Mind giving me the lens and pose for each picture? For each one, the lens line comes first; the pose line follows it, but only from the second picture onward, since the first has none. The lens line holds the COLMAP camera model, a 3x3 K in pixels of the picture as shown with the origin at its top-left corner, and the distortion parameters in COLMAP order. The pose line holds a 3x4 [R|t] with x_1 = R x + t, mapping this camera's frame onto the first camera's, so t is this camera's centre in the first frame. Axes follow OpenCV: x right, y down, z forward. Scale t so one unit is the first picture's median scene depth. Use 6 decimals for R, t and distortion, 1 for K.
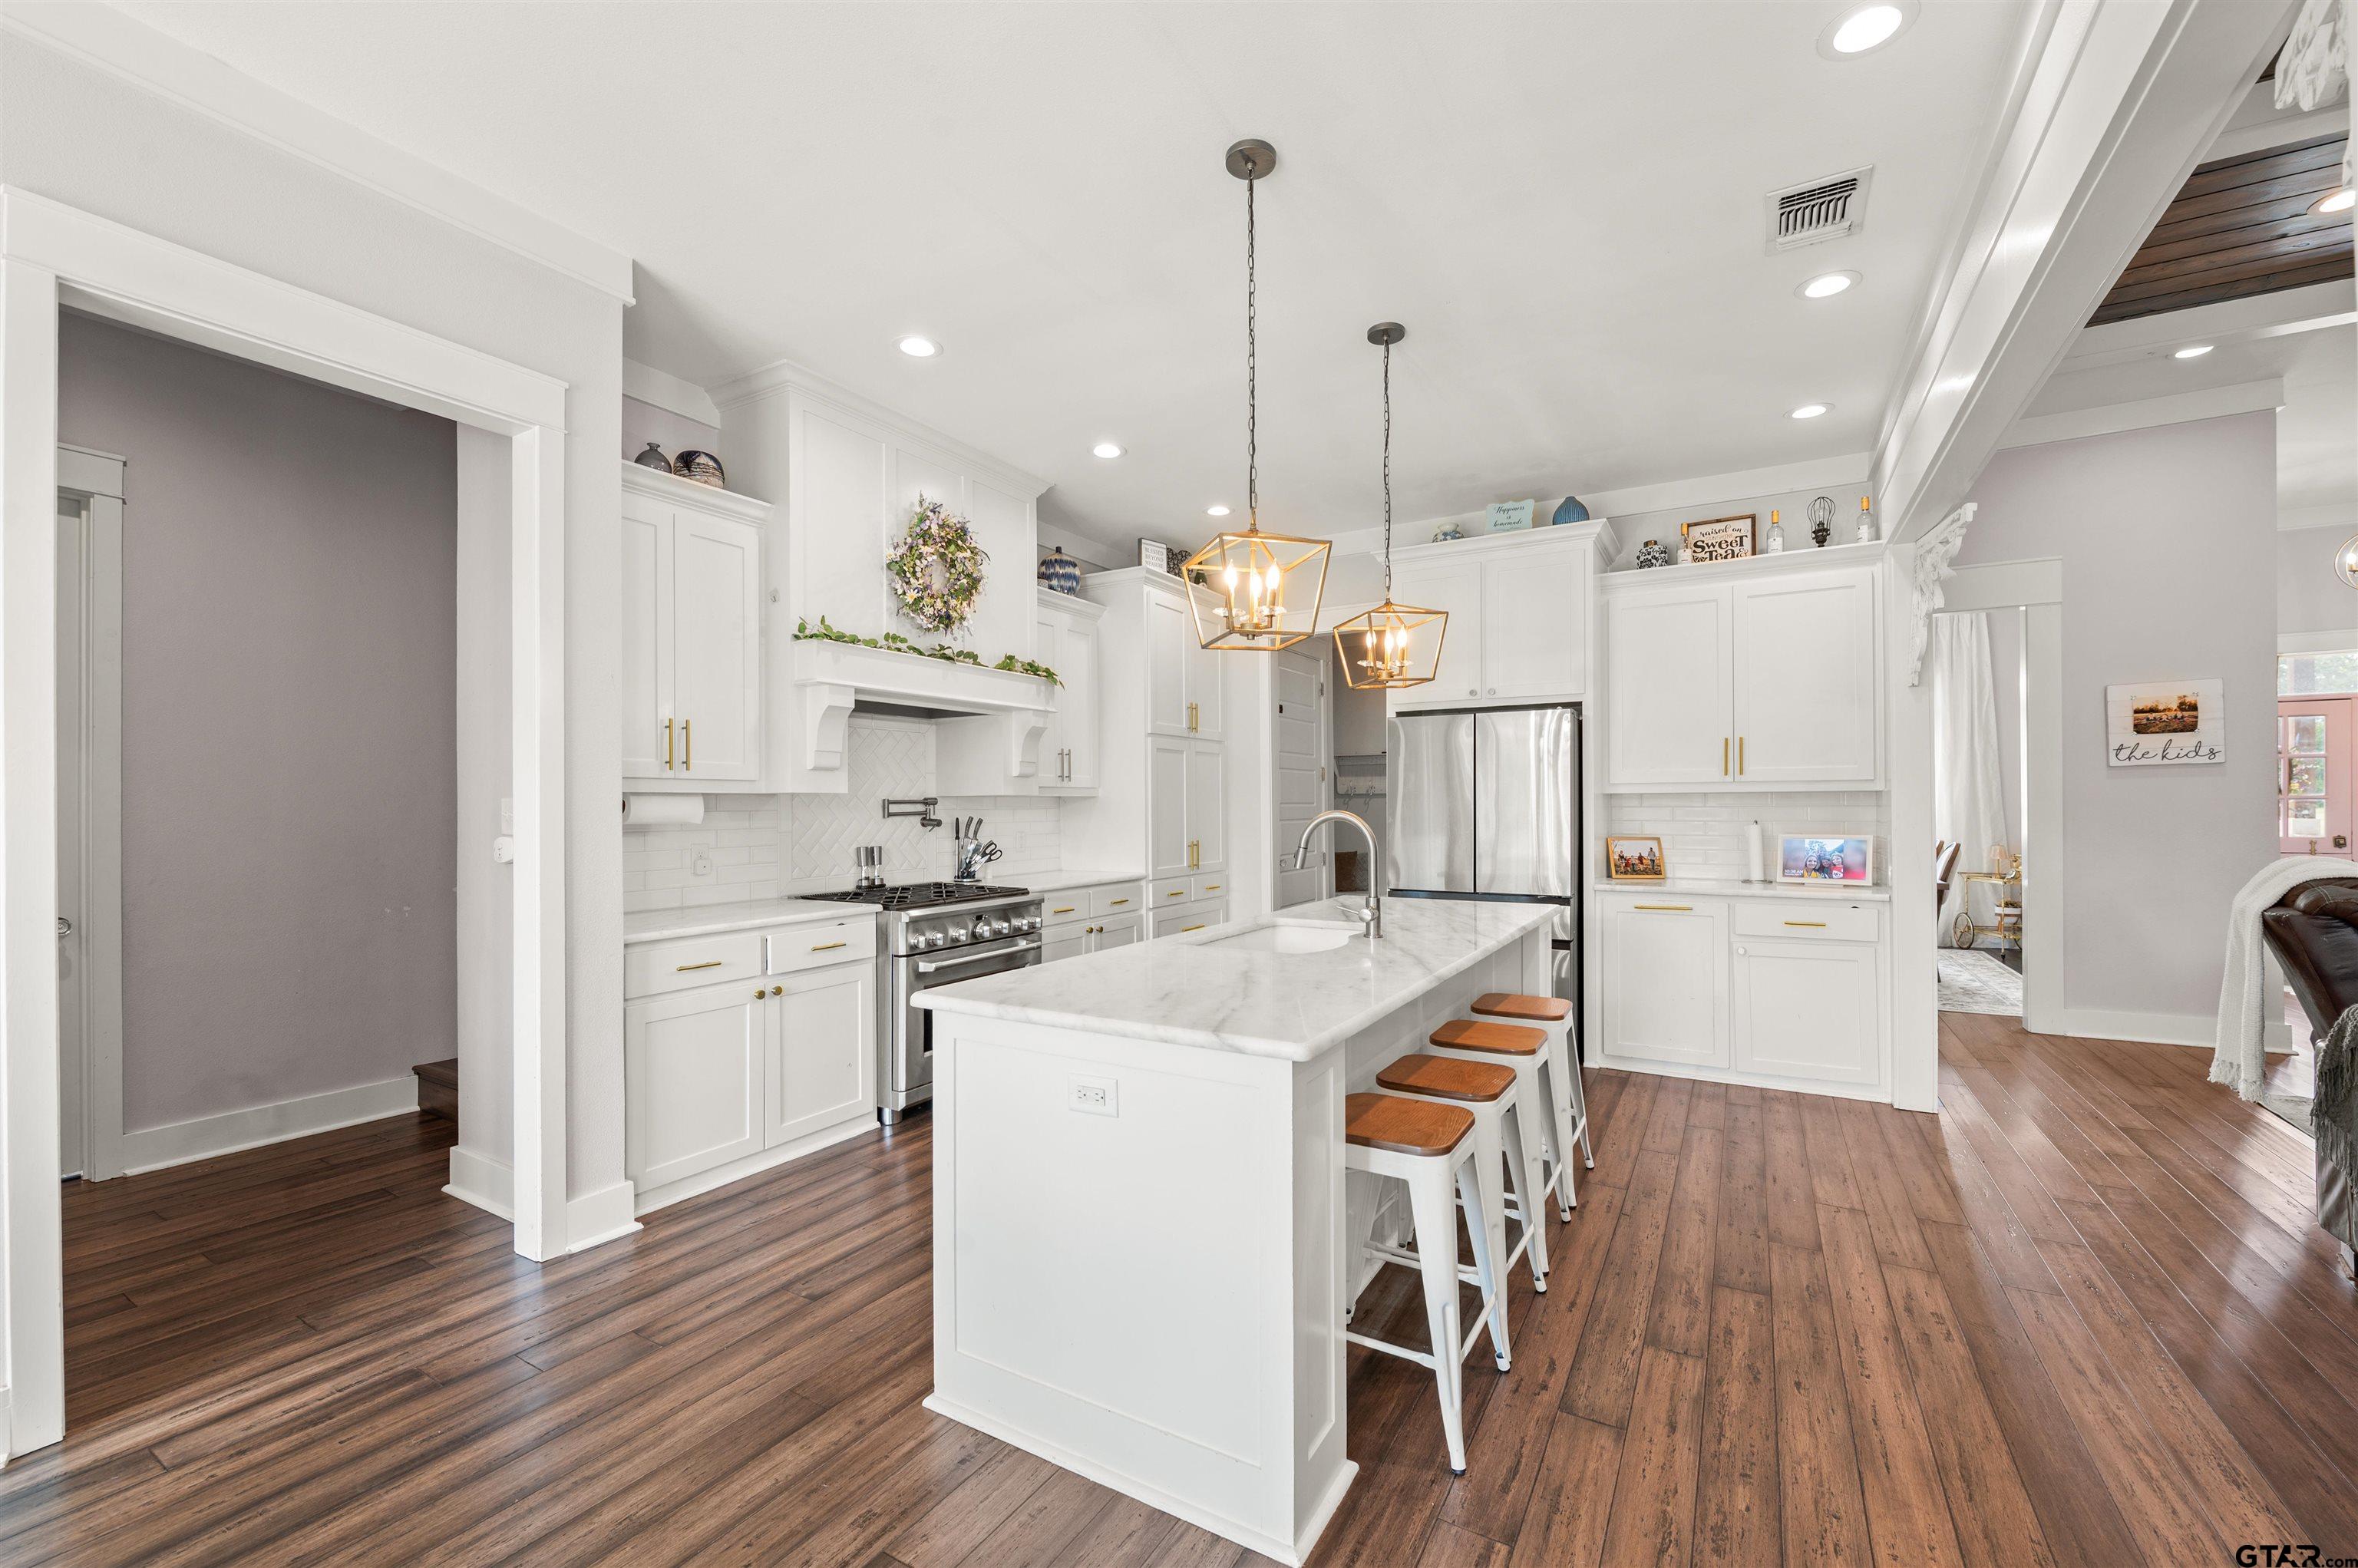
lens RADIAL K [[952.2, 0, 1182.0], [0, 952.2, 802.3], [0, 0, 1]] dist [-0.007829, -0.000033]
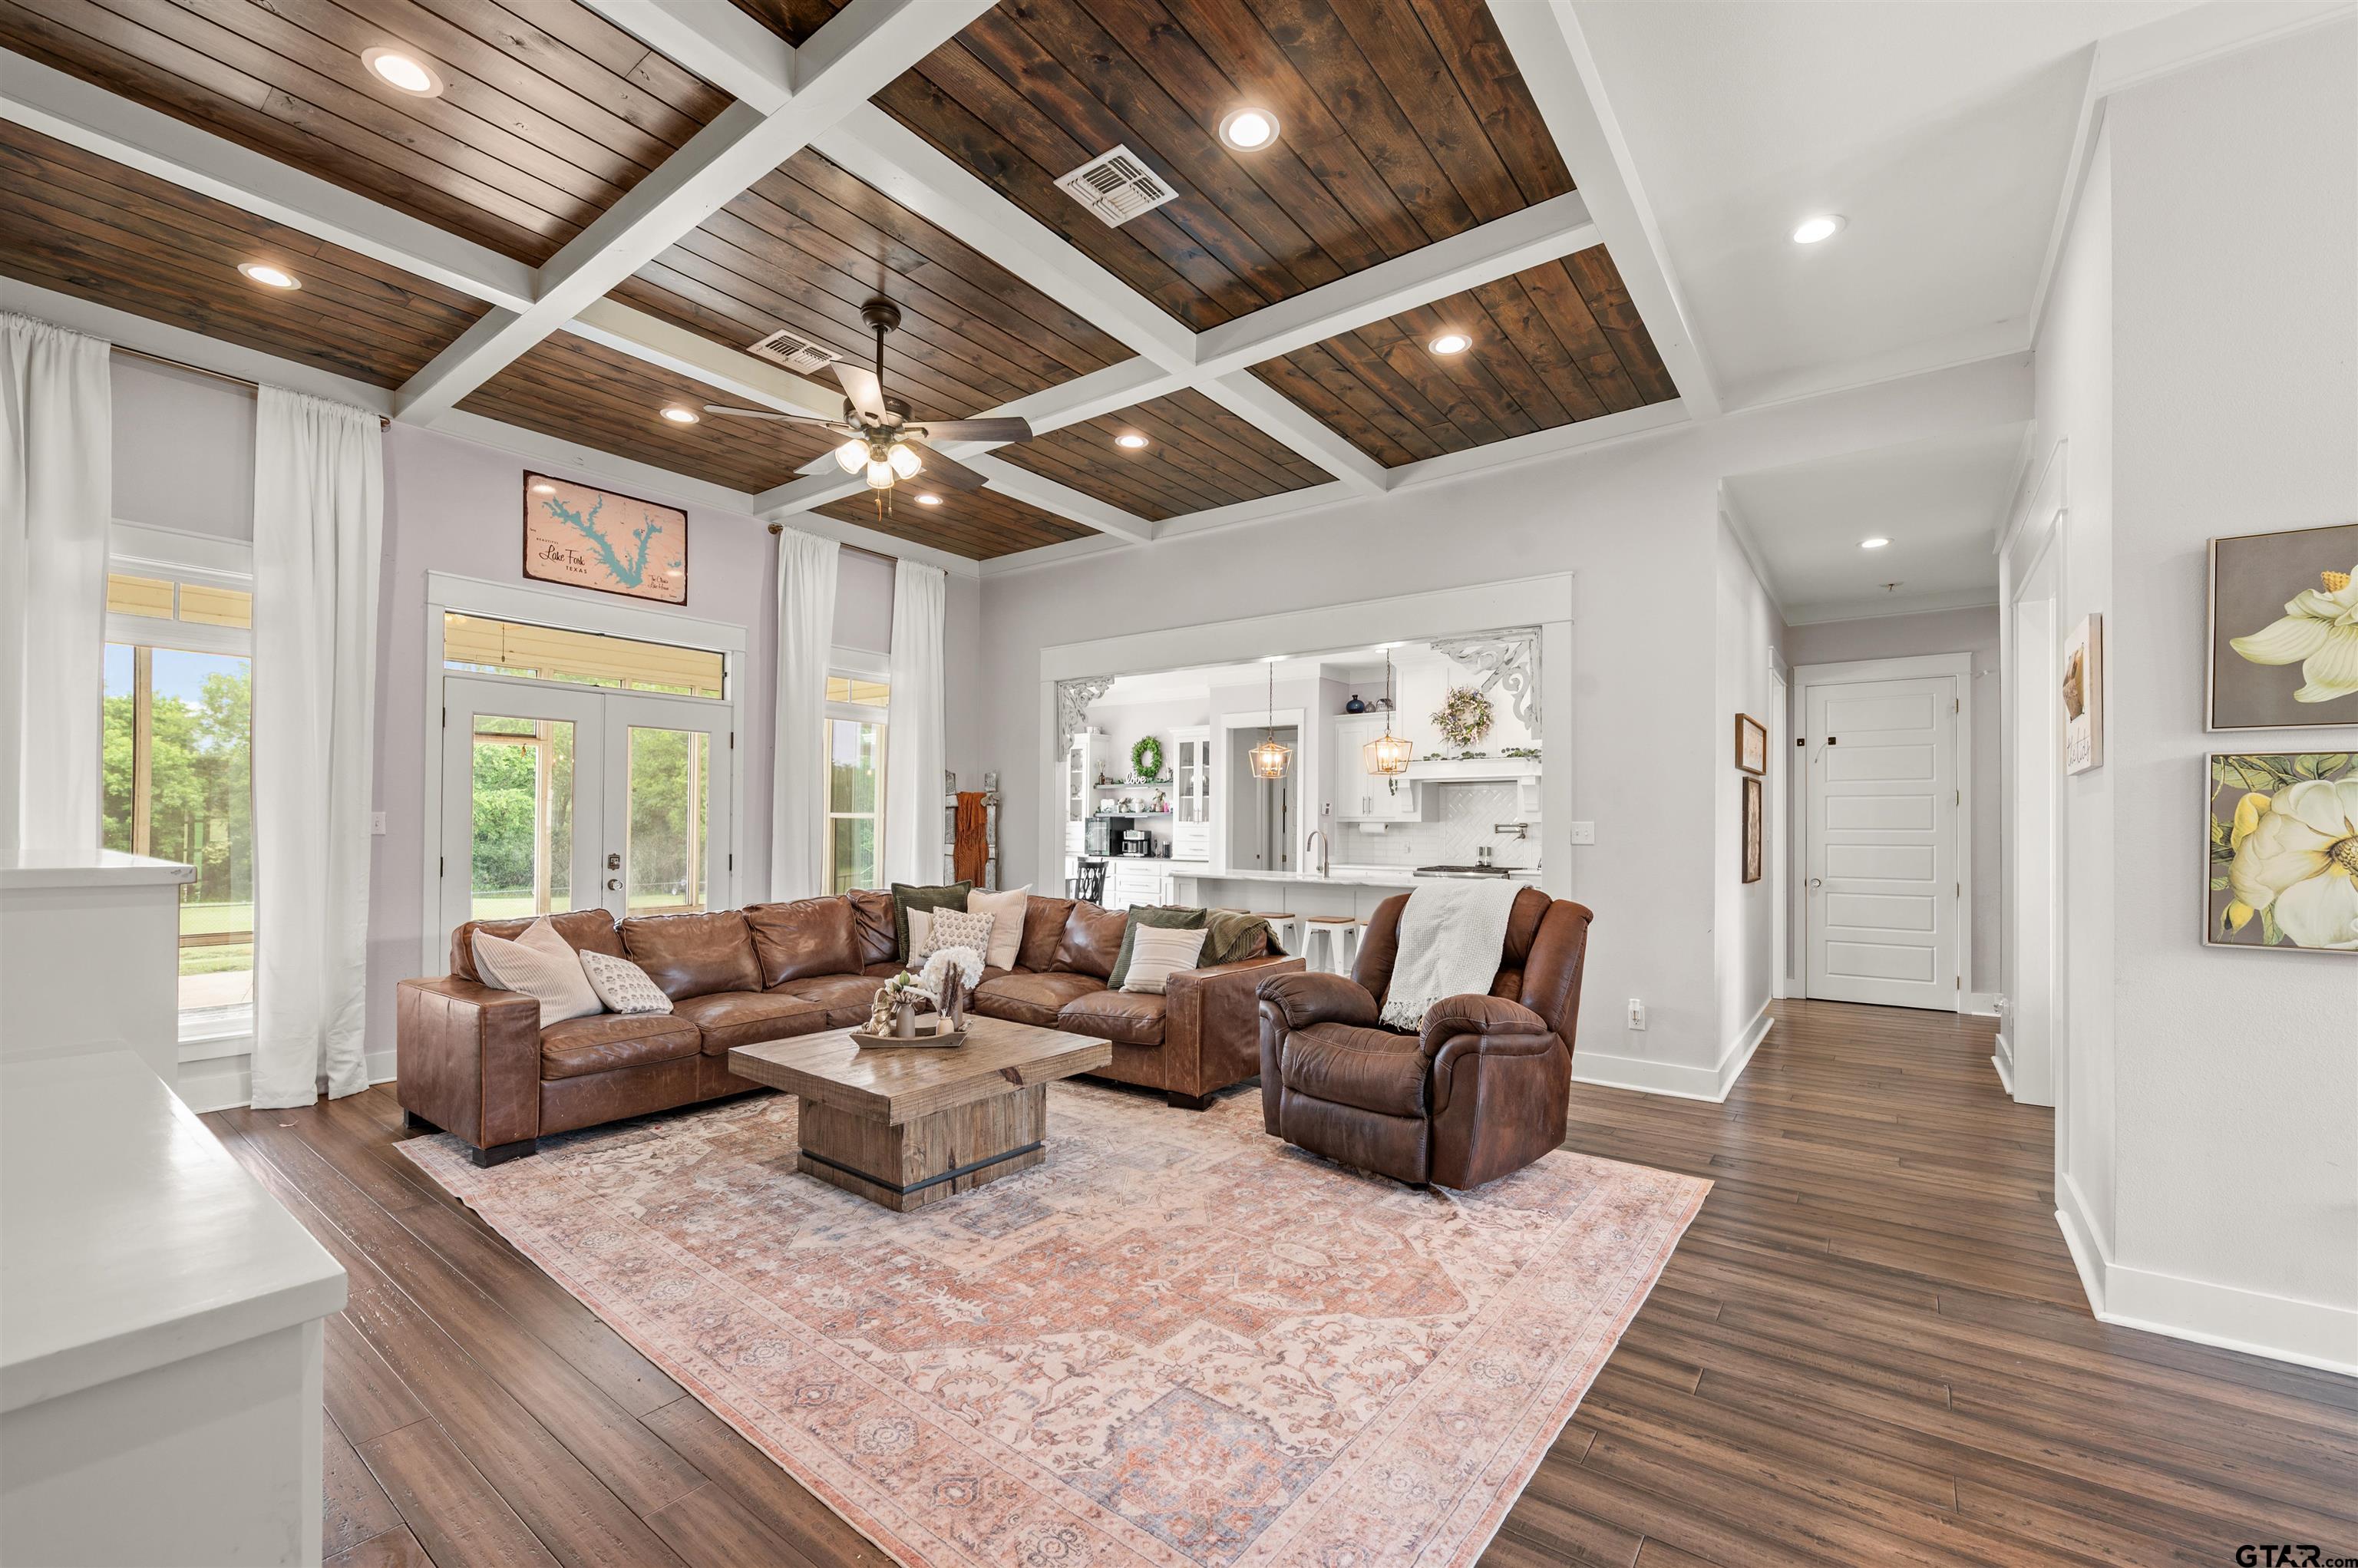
lens RADIAL K [[952.2, 0, 1142.1], [0, 952.2, 818.8], [0, 0, 1]] dist [-0.007829, -0.000033]
pose [[-0.144903, -0.007745, -0.989416, 1.816828], [-0.006468, 0.999955, -0.006881, 0.003626], [0.989425, 0.005402, -0.144946, 0.544109]]
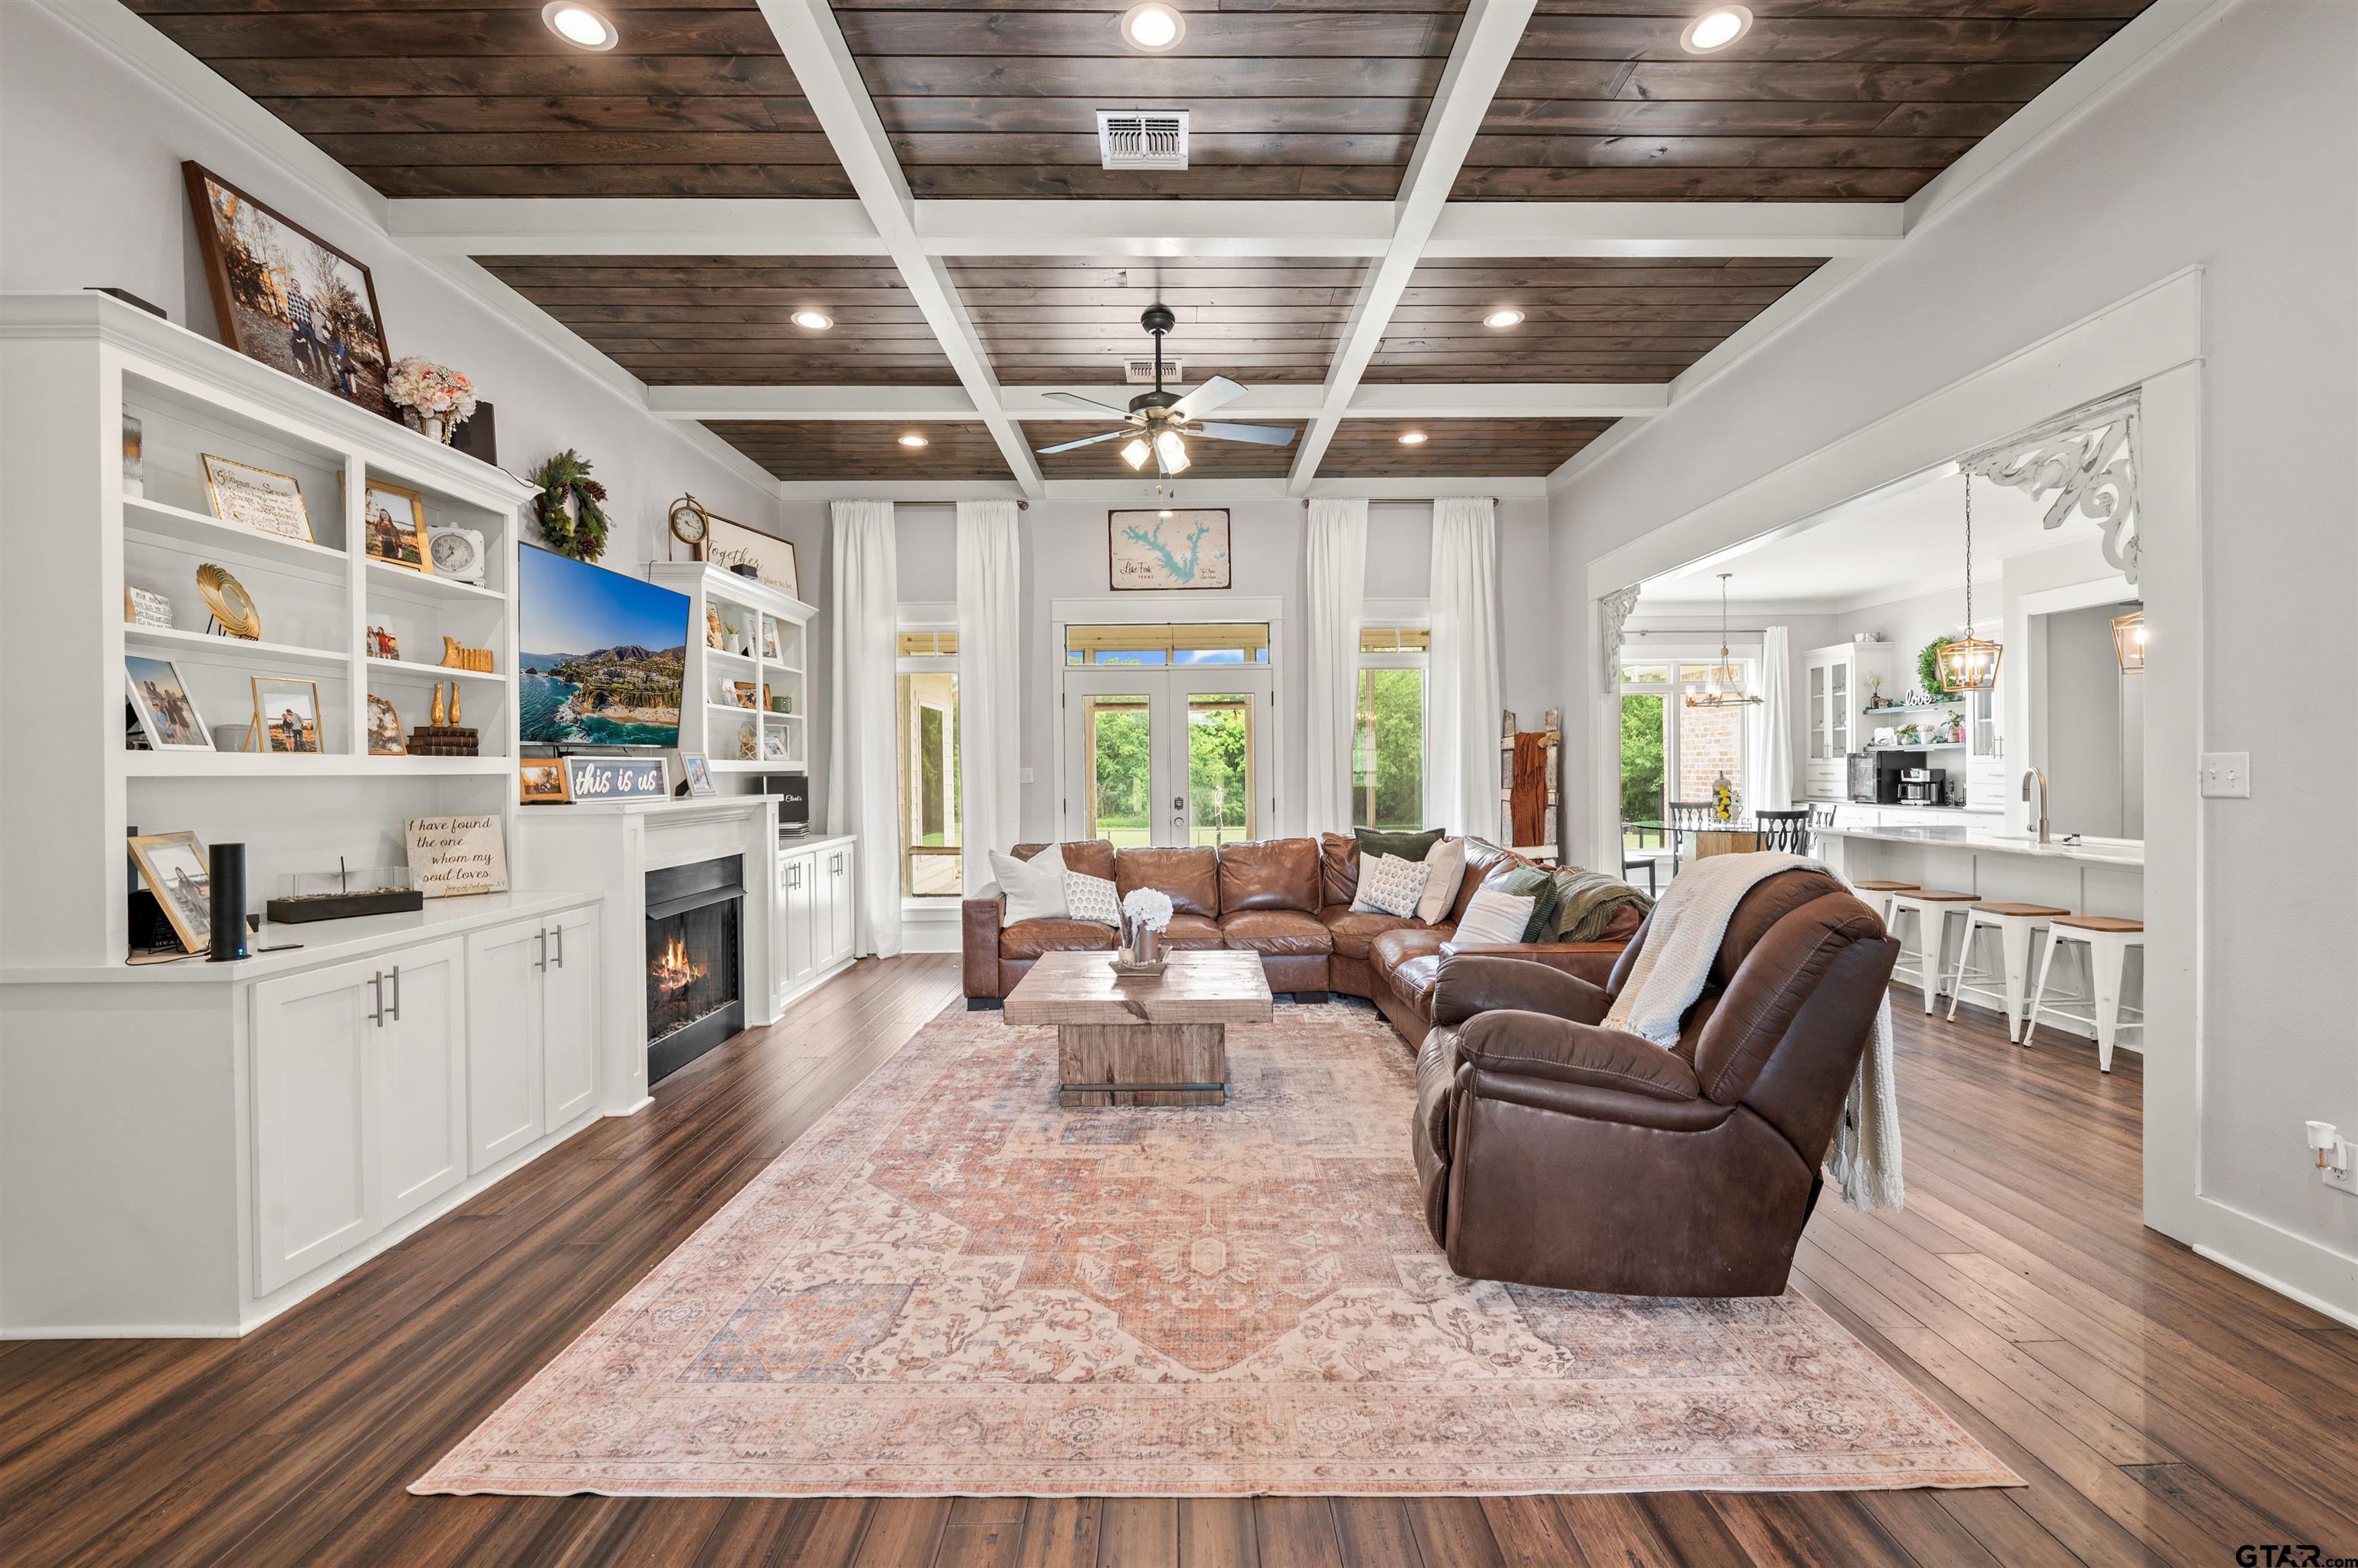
lens RADIAL K [[952.2, 0, 1184.7], [0, 952.2, 769.7], [0, 0, 1]] dist [-0.007829, -0.000033]
pose [[-0.859382, 0.011404, -0.511207, 1.473220], [0.012485, 0.999921, 0.001319, -0.001487], [0.511182, -0.005249, -0.859457, 1.036350]]
